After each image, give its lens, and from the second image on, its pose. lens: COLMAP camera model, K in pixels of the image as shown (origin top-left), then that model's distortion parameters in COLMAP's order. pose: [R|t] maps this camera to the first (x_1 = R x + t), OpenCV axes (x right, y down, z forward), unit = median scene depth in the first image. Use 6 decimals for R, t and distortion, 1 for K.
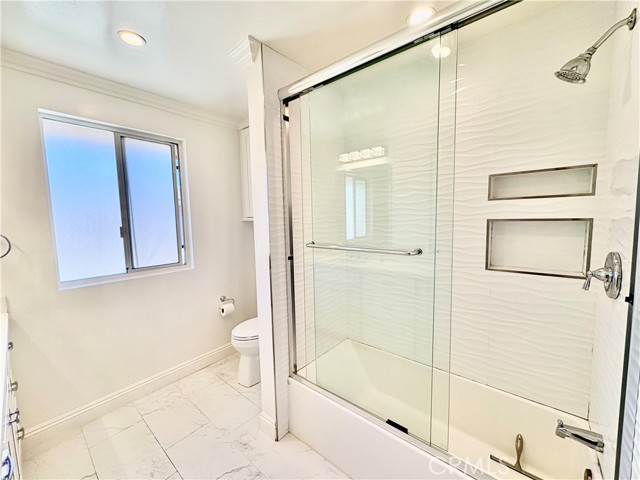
lens RADIAL K [[255.2, 0, 315.5], [0, 255.2, 242.3], [0, 0, 1]] dist [-0.000317, -0.000195]
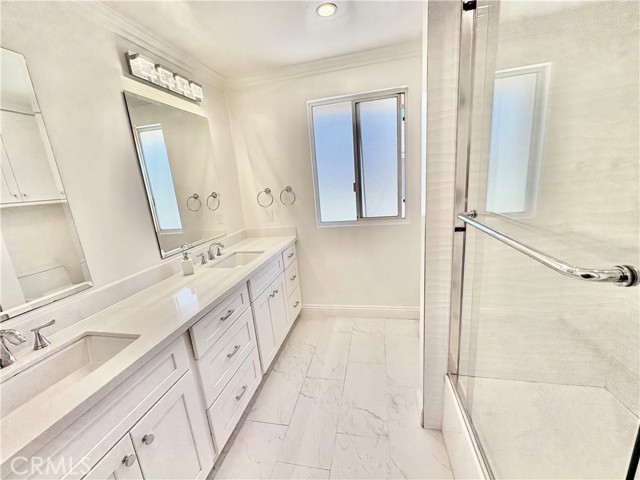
lens RADIAL K [[255.2, 0, 321.1], [0, 255.2, 240.8], [0, 0, 1]] dist [-0.000317, -0.000195]
pose [[0.465816, 0.187859, -0.864710, 0.277950], [-0.008482, 0.978108, 0.207925, -0.042274], [0.884841, -0.089520, 0.457212, 0.267182]]
